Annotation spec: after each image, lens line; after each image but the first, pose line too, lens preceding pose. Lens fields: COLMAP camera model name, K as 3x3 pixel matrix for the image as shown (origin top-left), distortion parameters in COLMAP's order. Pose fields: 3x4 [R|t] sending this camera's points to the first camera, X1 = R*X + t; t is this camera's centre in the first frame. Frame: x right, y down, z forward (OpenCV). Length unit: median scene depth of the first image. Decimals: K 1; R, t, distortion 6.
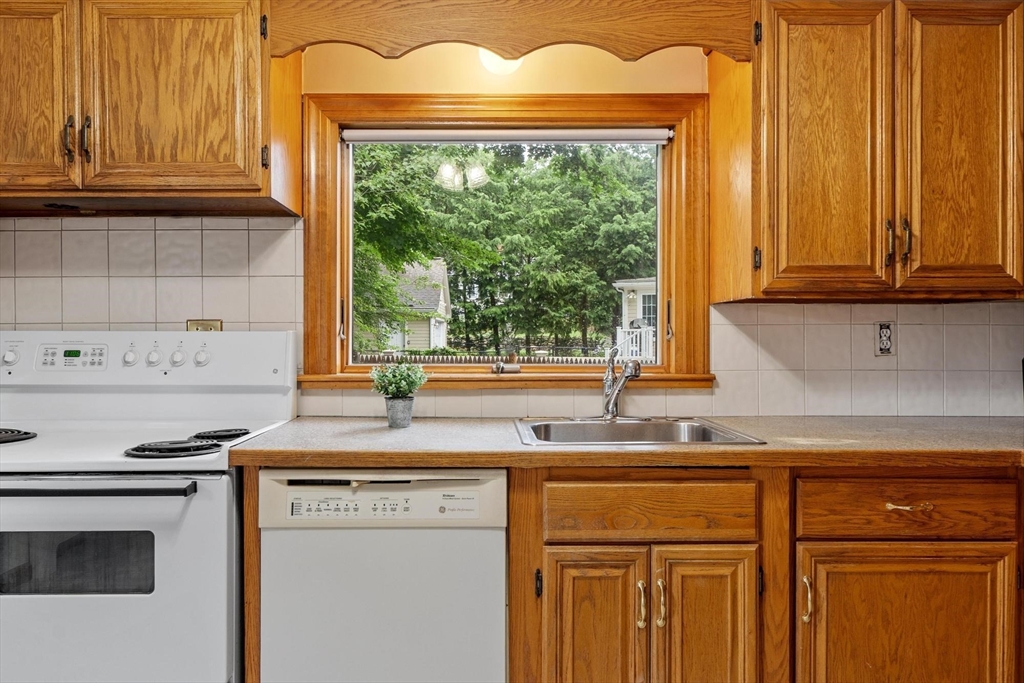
lens RADIAL K [[677.9, 0, 499.8], [0, 677.9, 342.2], [0, 0, 1]] dist [0.013497, -0.007907]
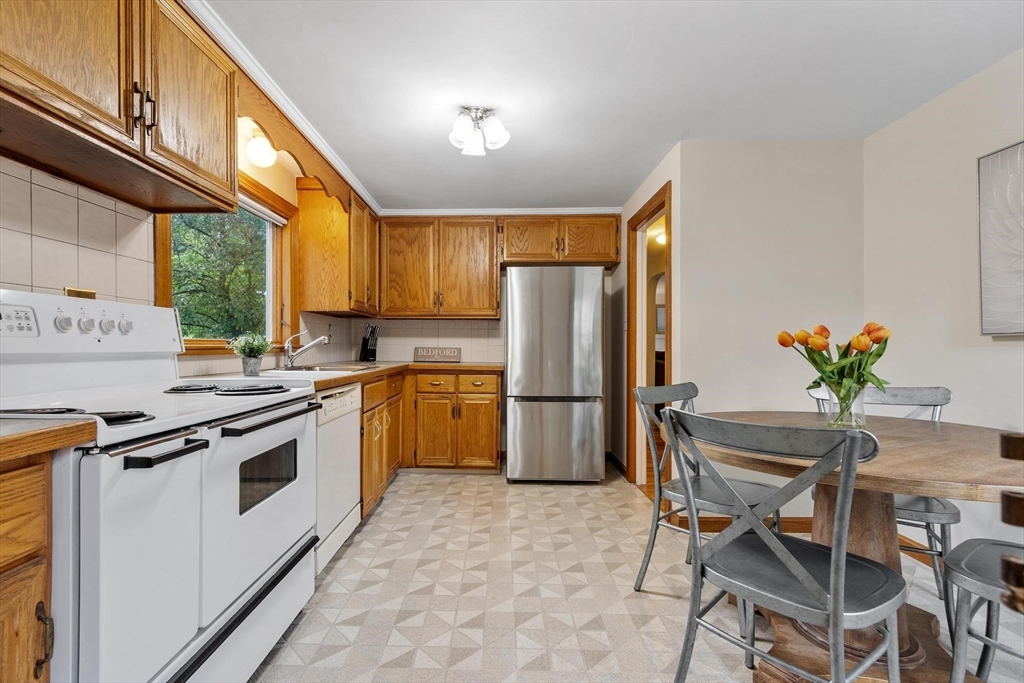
lens RADIAL K [[451.5, 0, 470.4], [0, 451.5, 346.5], [0, 0, 1]] dist [0.003771, 0.000222]
pose [[0.093203, -0.002875, 0.995643, -1.198738], [0.003132, 0.999992, 0.002594, 0.058683], [-0.995642, 0.002877, 0.093211, 0.422719]]
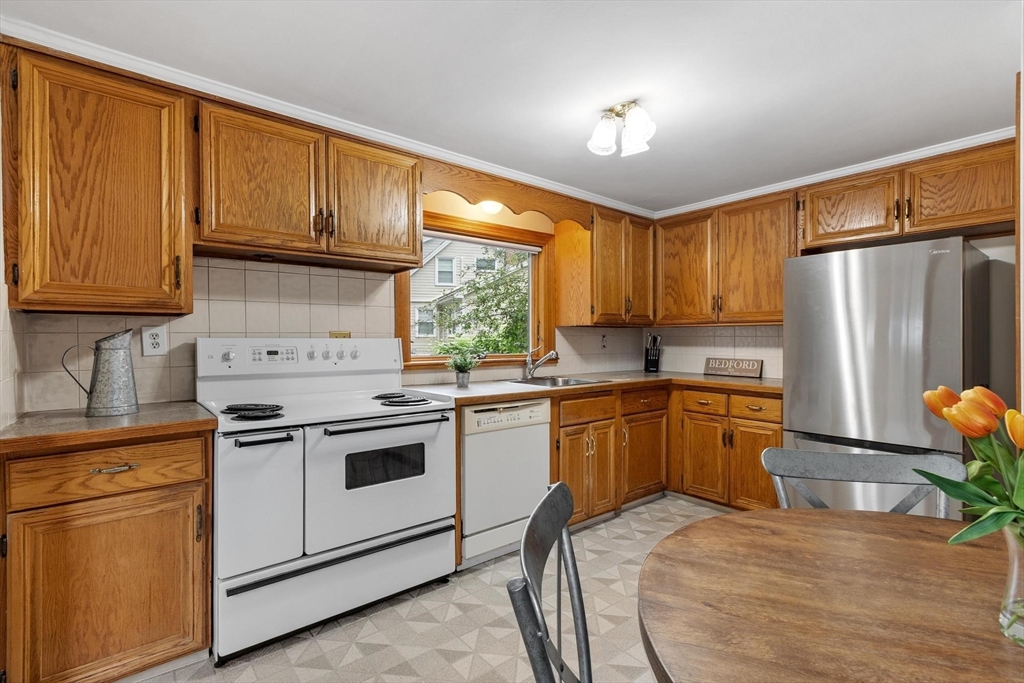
lens RADIAL K [[451.5, 0, 500.4], [0, 451.5, 342.5], [0, 0, 1]] dist [0.003771, 0.000222]
pose [[0.799560, -0.004701, 0.600568, -0.898558], [0.005867, 0.999983, 0.000016, -0.003911], [-0.600558, 0.003511, 0.799574, -0.127766]]
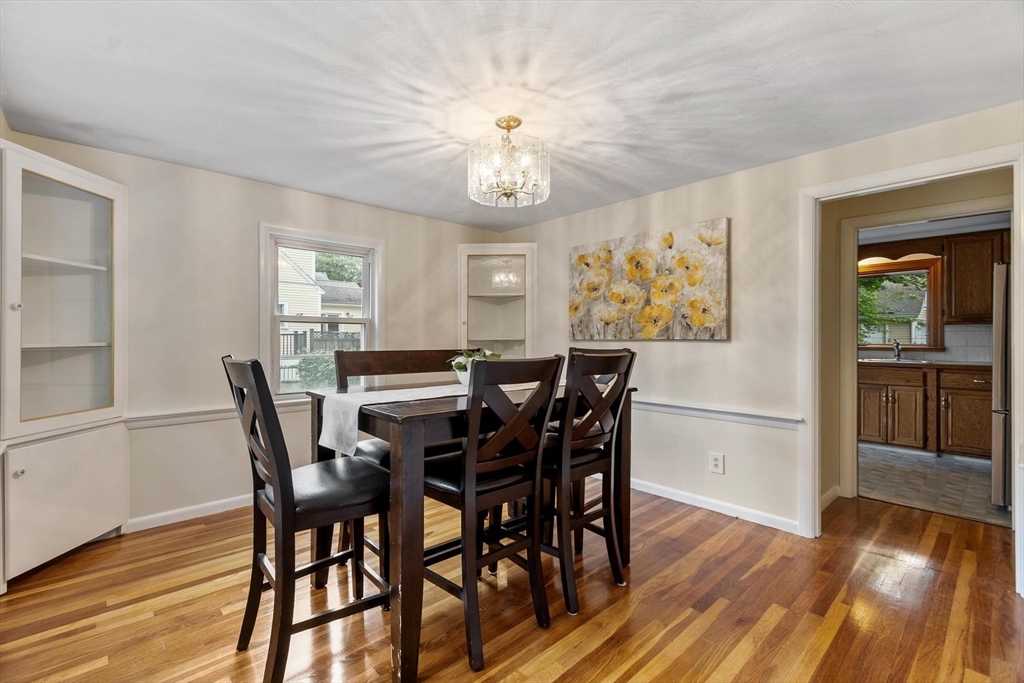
lens RADIAL K [[451.5, 0, 498.1], [0, 451.5, 339.5], [0, 0, 1]] dist [0.003771, 0.000222]
pose [[0.639457, -0.002237, -0.768824, 0.708947], [0.000726, 0.999997, -0.002306, 0.017746], [0.768827, 0.000917, 0.639456, -2.241785]]
